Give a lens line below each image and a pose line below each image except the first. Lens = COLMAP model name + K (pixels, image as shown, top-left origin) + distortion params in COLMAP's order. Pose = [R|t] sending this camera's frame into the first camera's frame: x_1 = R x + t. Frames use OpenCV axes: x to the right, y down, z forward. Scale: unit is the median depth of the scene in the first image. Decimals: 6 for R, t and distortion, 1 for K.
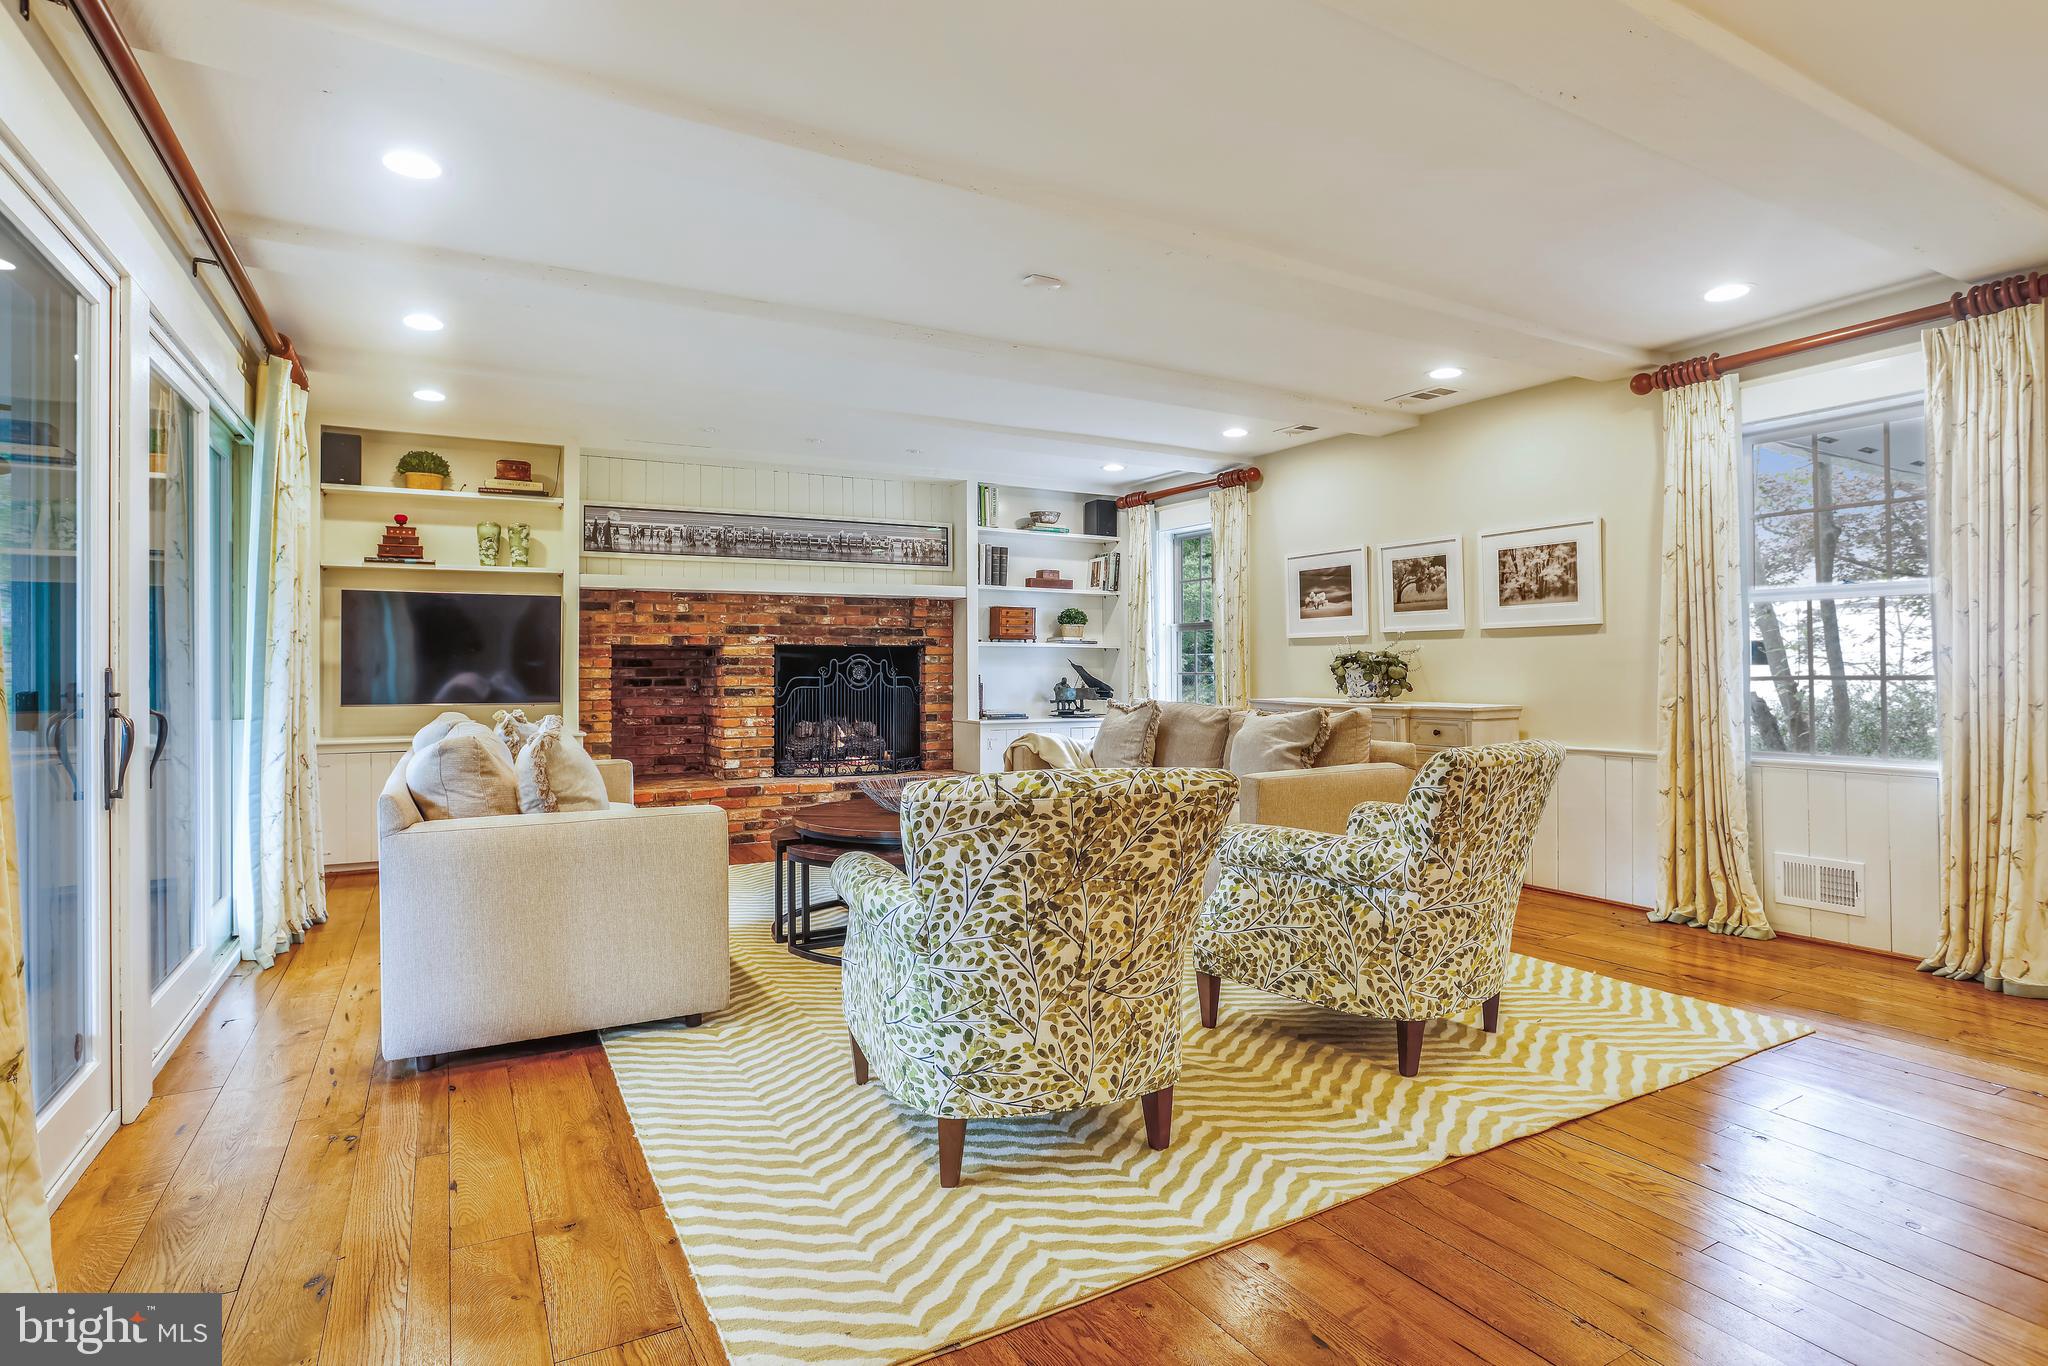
lens RADIAL K [[1002.9, 0, 1019.4], [0, 1002.9, 671.0], [0, 0, 1]] dist [-0.005504, 0.005701]
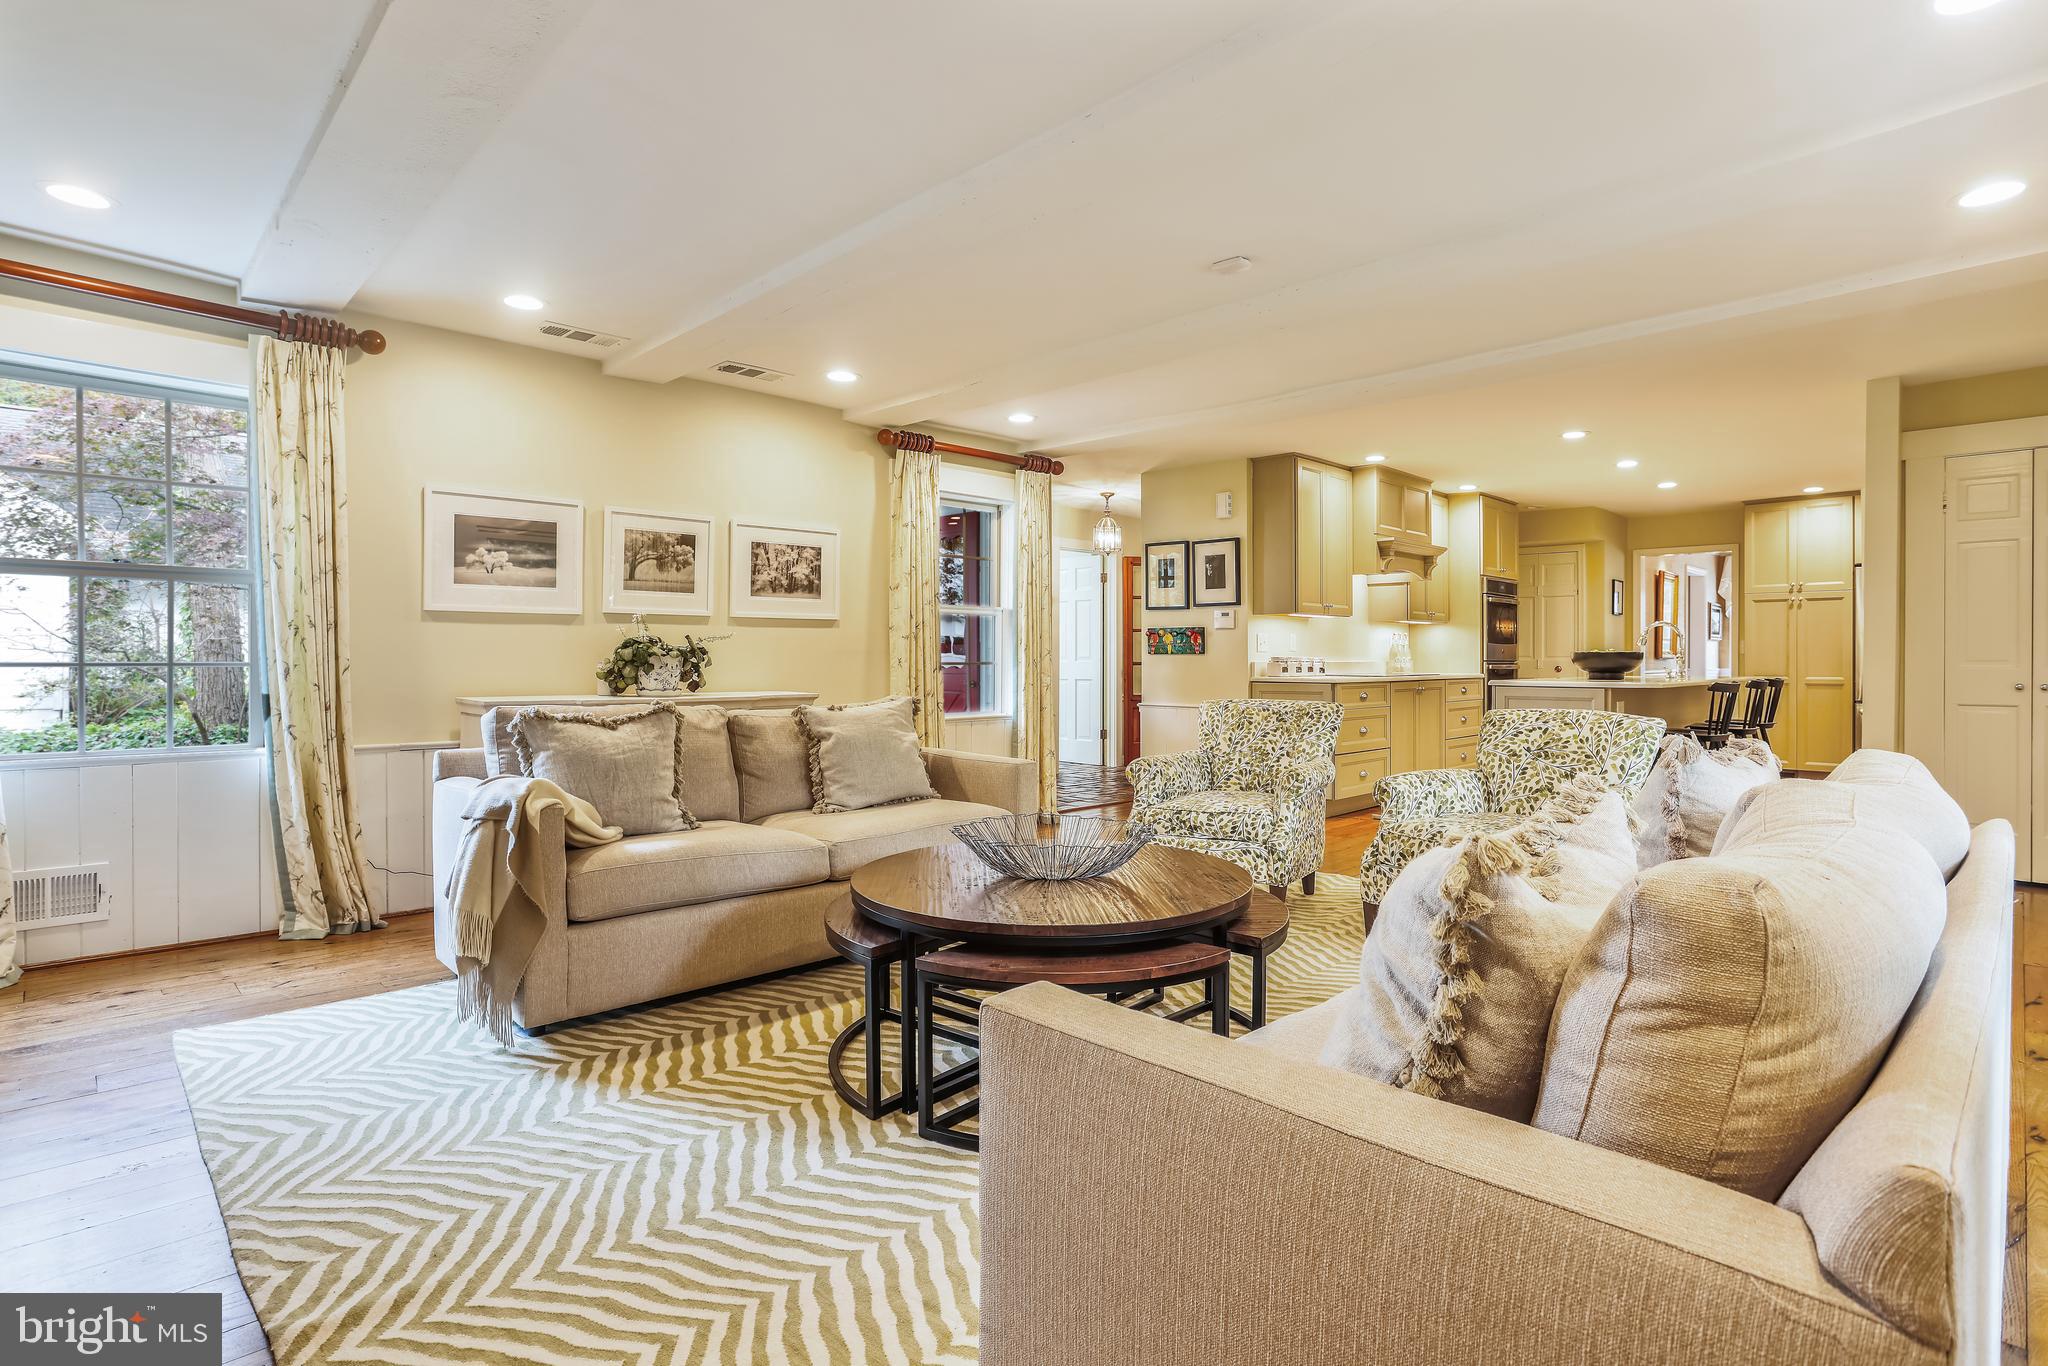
lens RADIAL K [[1002.9, 0, 1023.7], [0, 1002.9, 670.8], [0, 0, 1]] dist [-0.005504, 0.005701]
pose [[-0.233526, -0.014826, 0.972237, -0.473801], [0.003471, 0.999865, 0.016082, -0.002641], [-0.972344, 0.007131, -0.233443, 0.775866]]
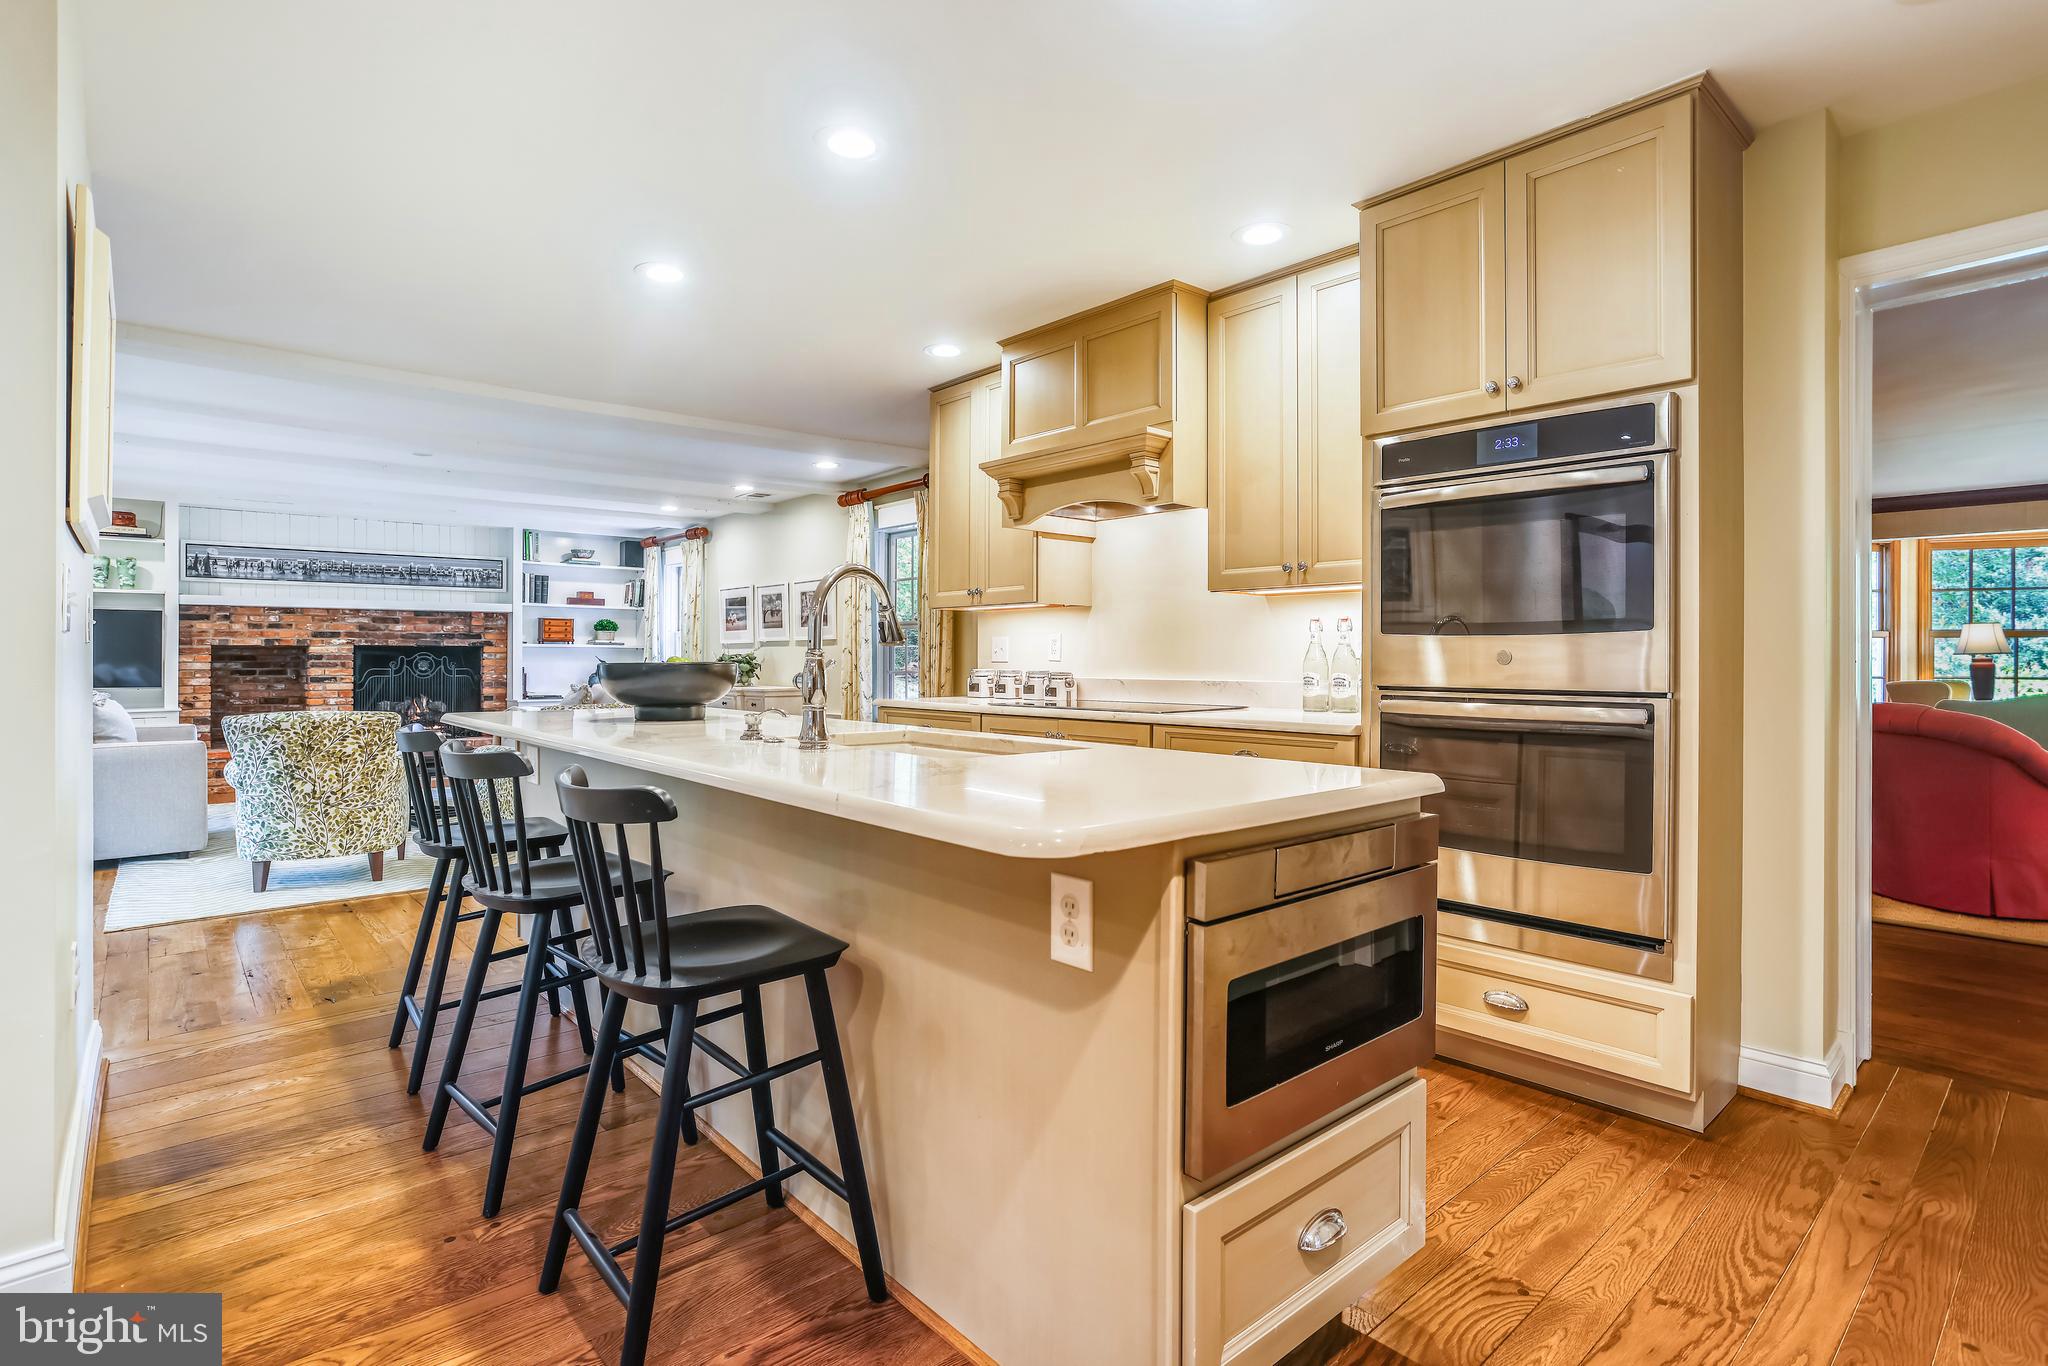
lens RADIAL K [[1002.9, 0, 1031.9], [0, 1002.9, 682.8], [0, 0, 1]] dist [-0.005504, 0.005701]
pose [[0.981992, -0.000775, 0.188923, 0.434148], [-0.003453, 0.999751, 0.022051, -0.008735], [-0.188893, -0.022307, 0.981744, -0.556546]]
